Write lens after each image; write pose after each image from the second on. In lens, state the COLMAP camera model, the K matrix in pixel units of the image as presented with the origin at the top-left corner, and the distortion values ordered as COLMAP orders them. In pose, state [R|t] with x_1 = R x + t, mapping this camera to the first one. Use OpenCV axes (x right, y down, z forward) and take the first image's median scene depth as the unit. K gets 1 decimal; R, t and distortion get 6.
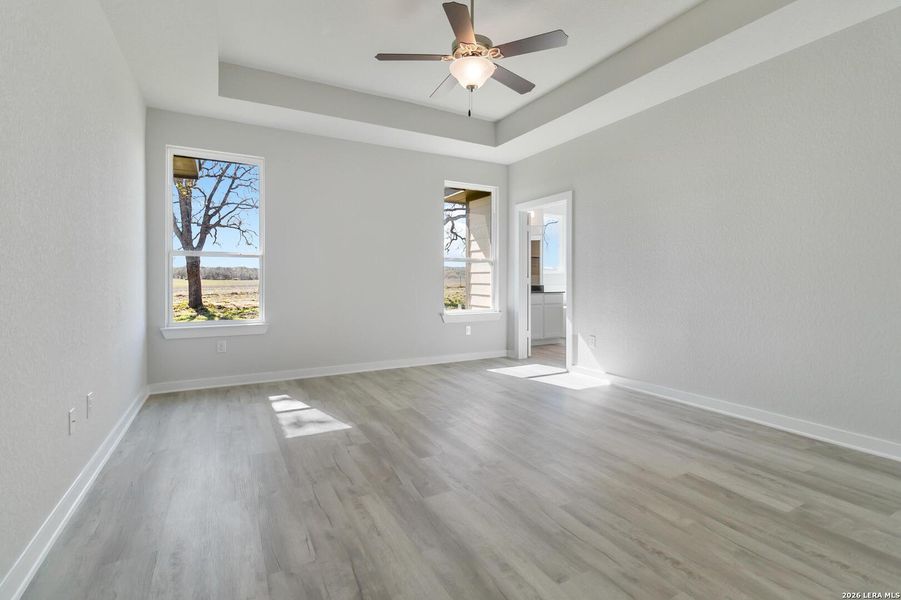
lens RADIAL K [[424.3, 0, 457.6], [0, 424.3, 283.1], [0, 0, 1]] dist [0.001673, 0.000930]
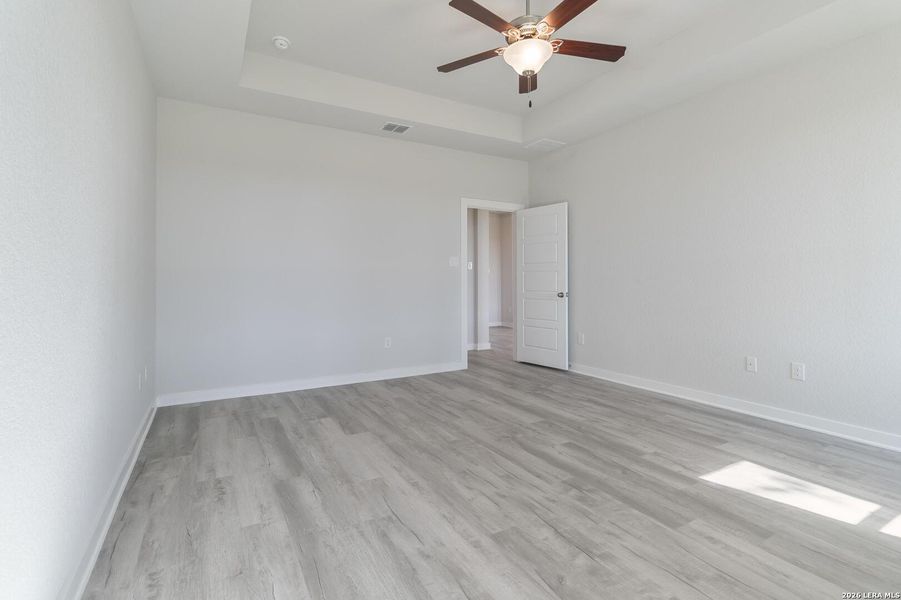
lens RADIAL K [[424.3, 0, 457.6], [0, 424.3, 283.1], [0, 0, 1]] dist [0.001673, 0.000930]
pose [[-0.999742, 0.005335, -0.022094, 0.223482], [0.005094, 0.999927, 0.010943, -0.014646], [0.022151, 0.010828, -0.999696, 2.056743]]
